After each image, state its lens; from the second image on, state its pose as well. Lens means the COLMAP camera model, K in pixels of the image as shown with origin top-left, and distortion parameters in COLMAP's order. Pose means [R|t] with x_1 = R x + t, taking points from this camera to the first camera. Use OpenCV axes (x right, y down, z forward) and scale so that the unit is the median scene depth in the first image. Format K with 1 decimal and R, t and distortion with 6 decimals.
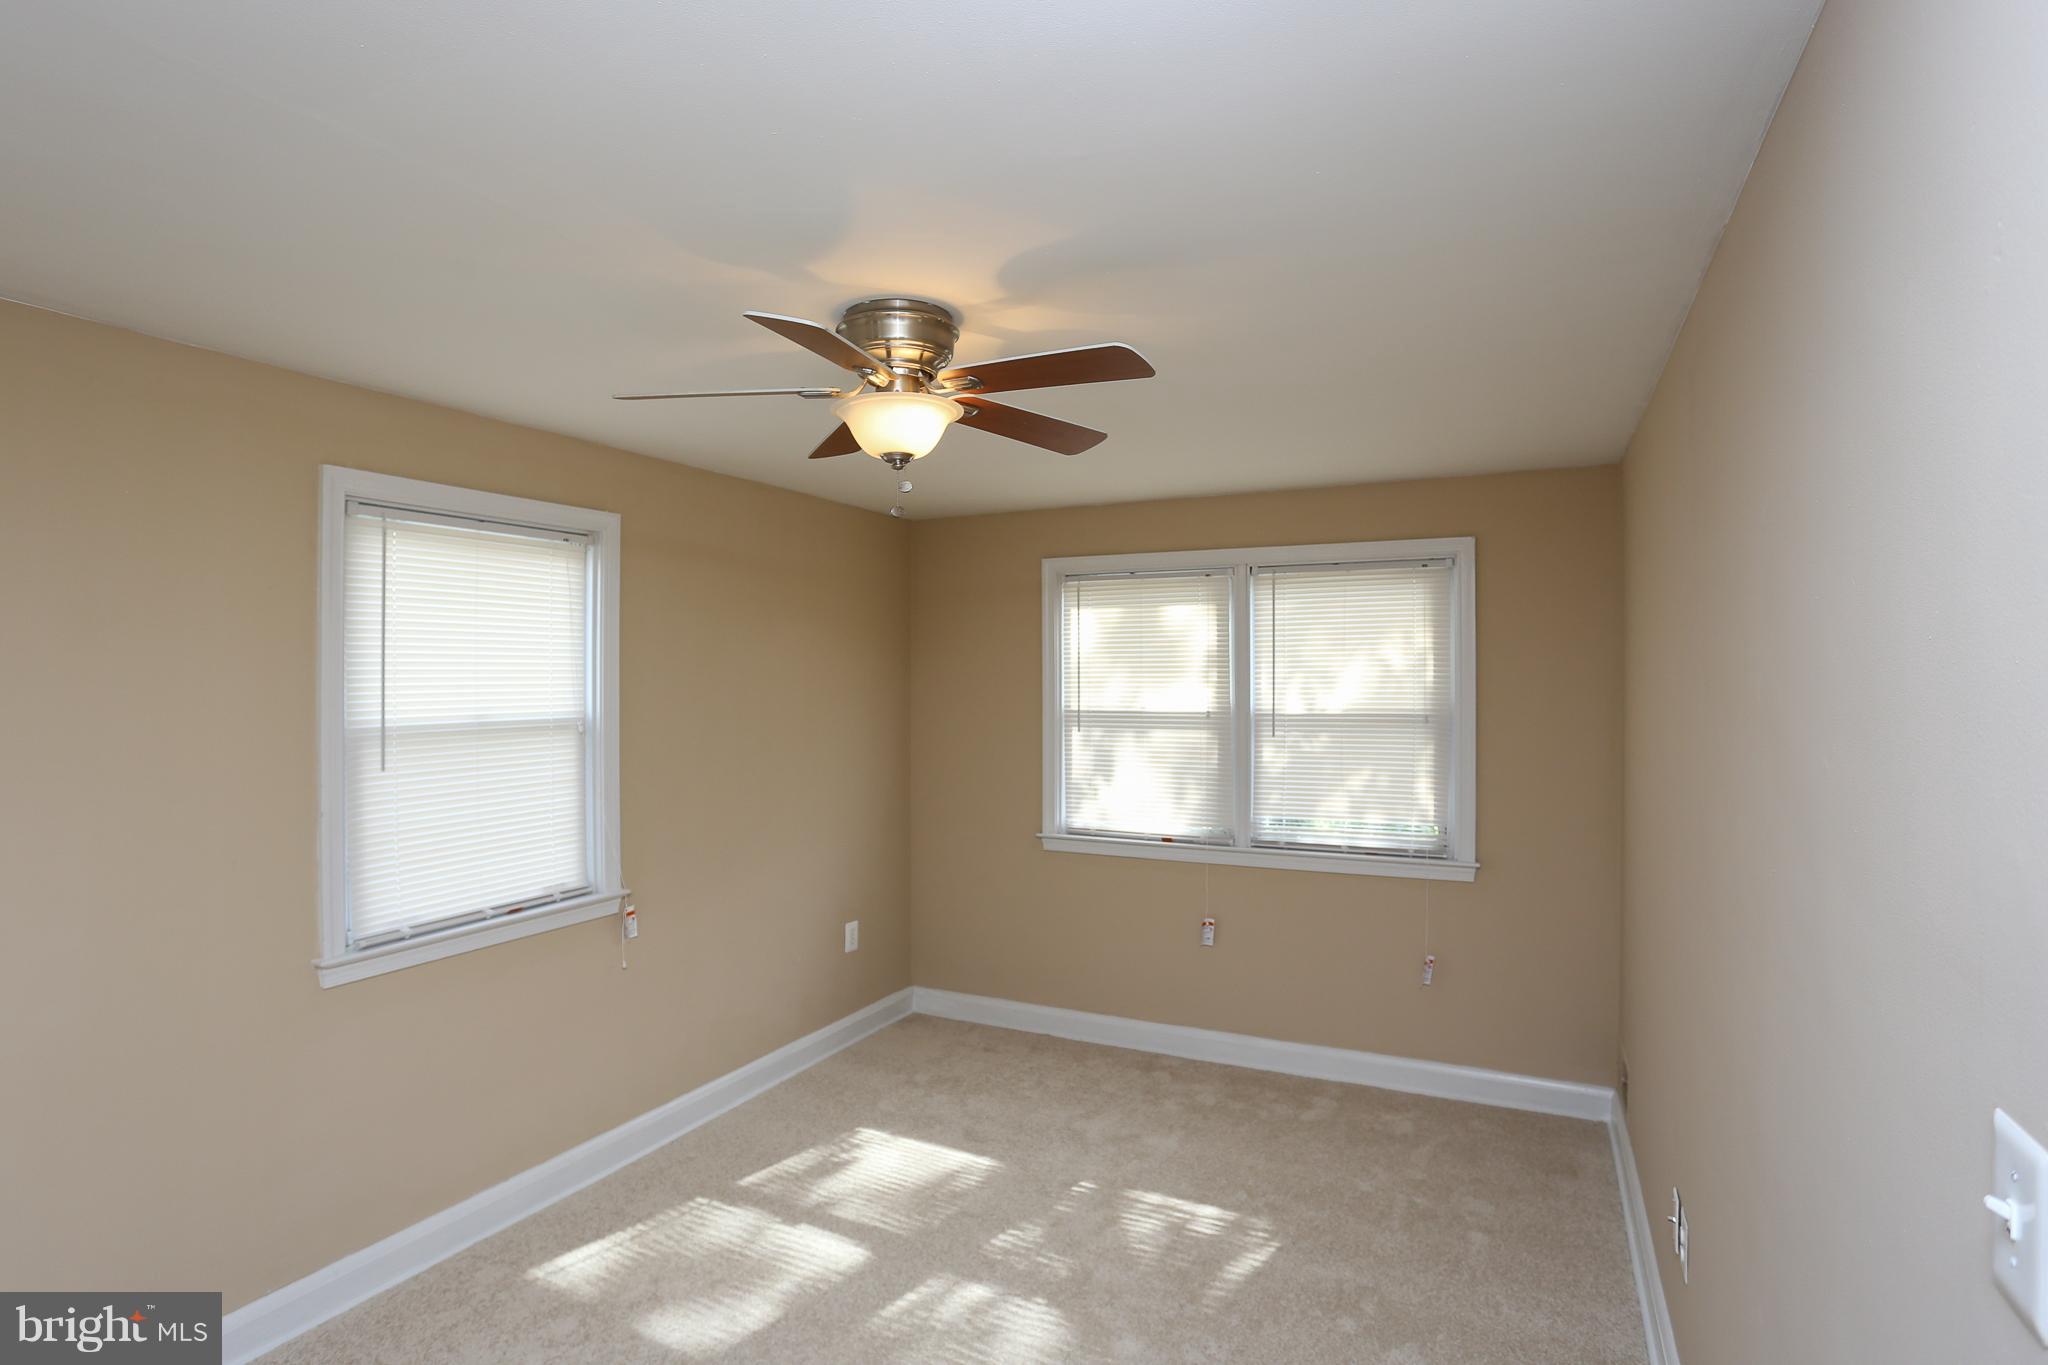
lens RADIAL K [[1036.7, 0, 1032.5], [0, 1036.7, 679.7], [0, 0, 1]] dist [0.000675, 0.000476]
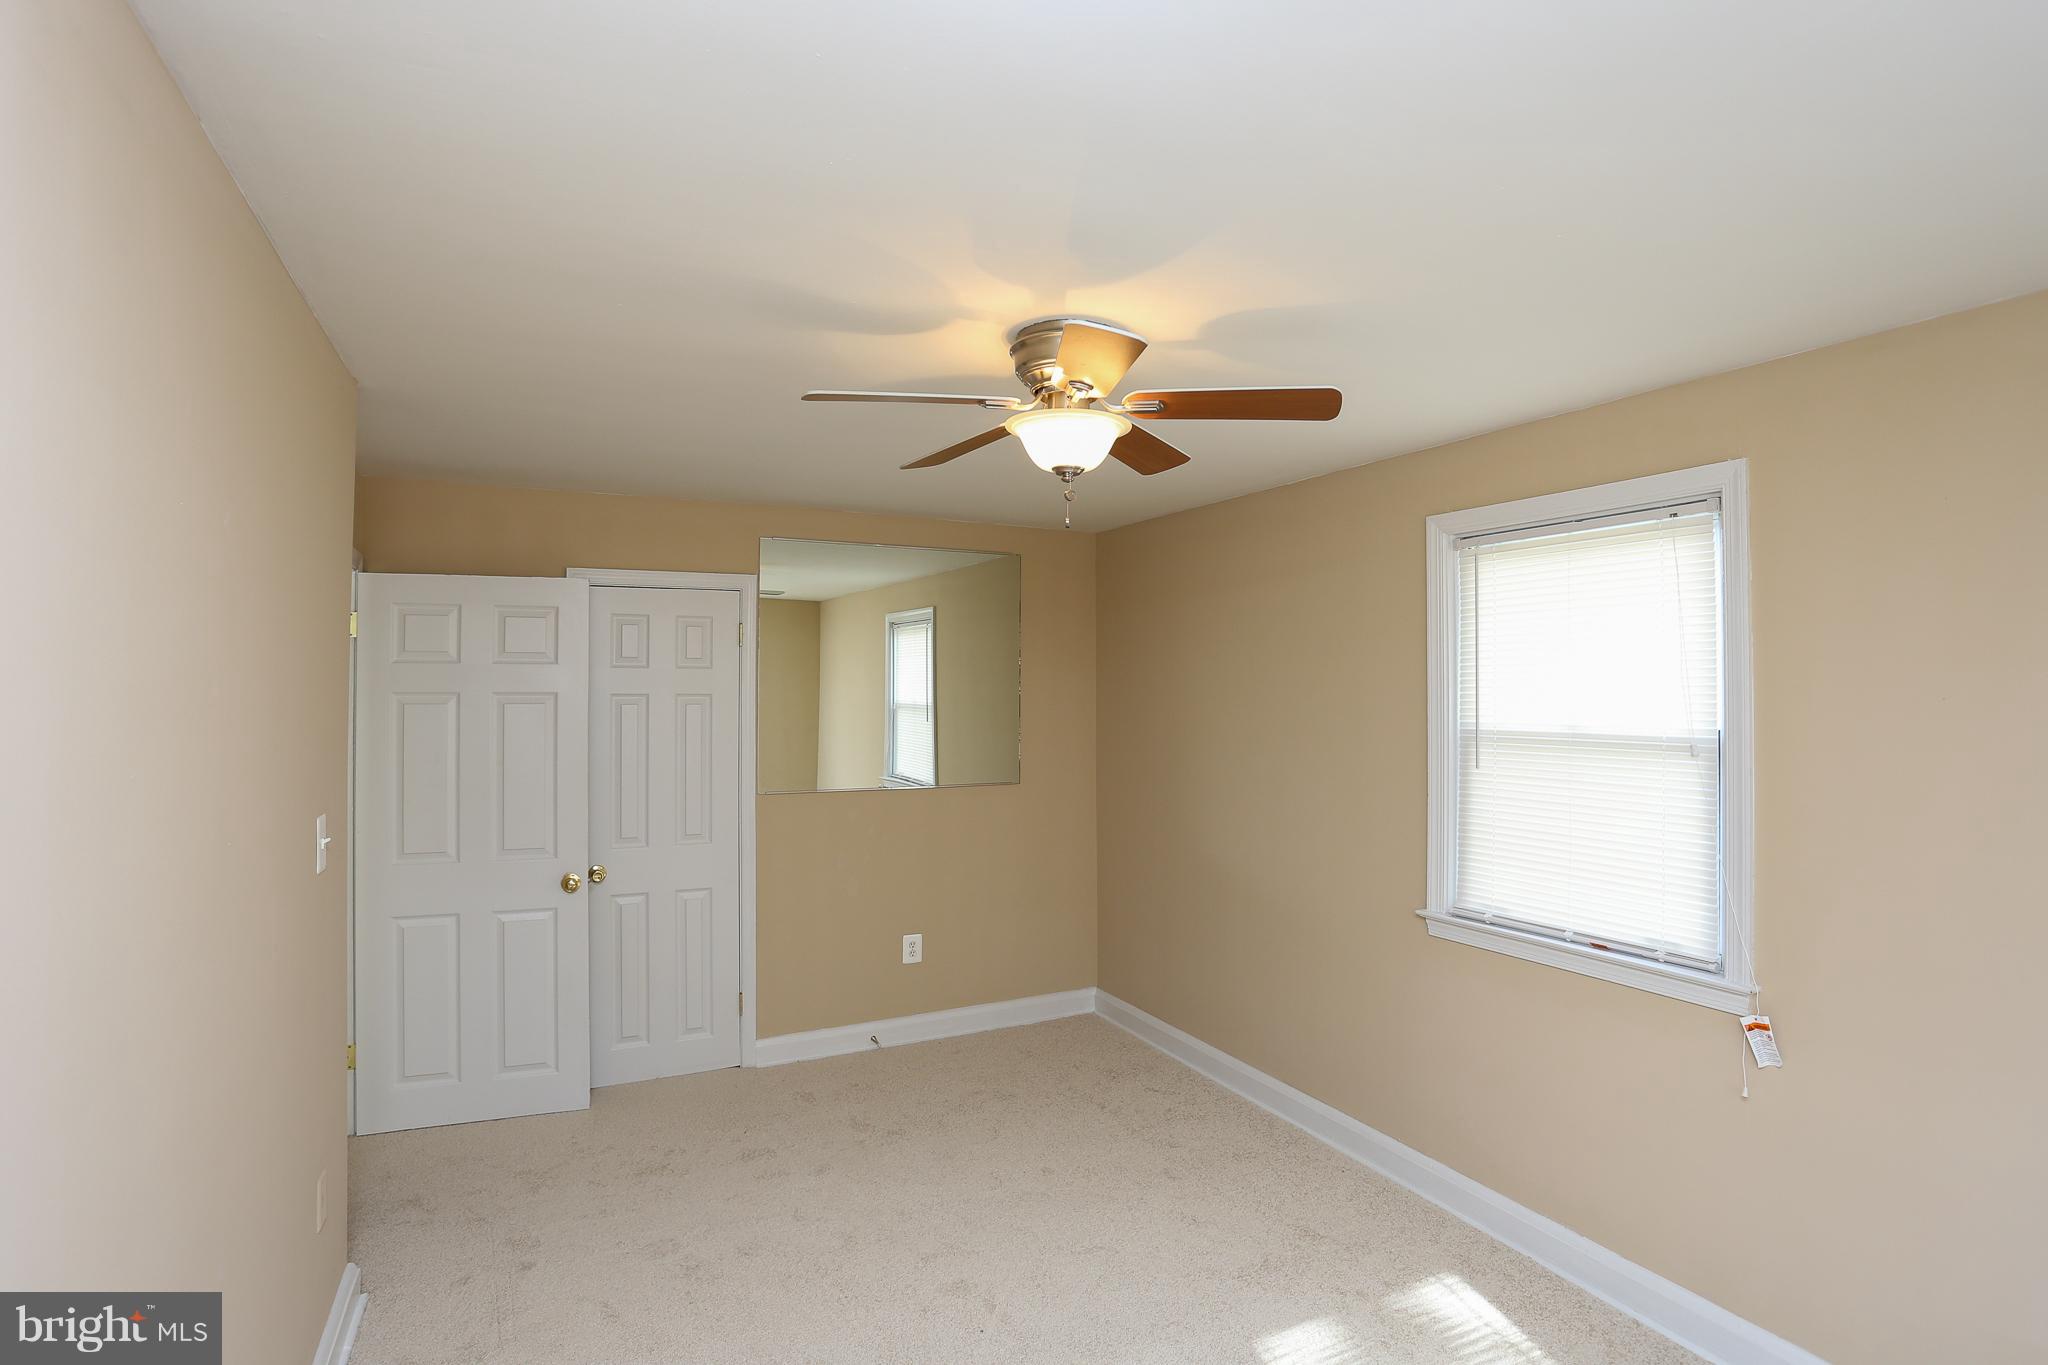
lens RADIAL K [[1036.7, 0, 1032.5], [0, 1036.7, 679.7], [0, 0, 1]] dist [0.000675, 0.000476]
pose [[-0.603988, -0.005390, -0.796975, 0.532497], [-0.001997, 0.999984, -0.005249, -0.002132], [0.796991, -0.001579, -0.603989, 1.198747]]
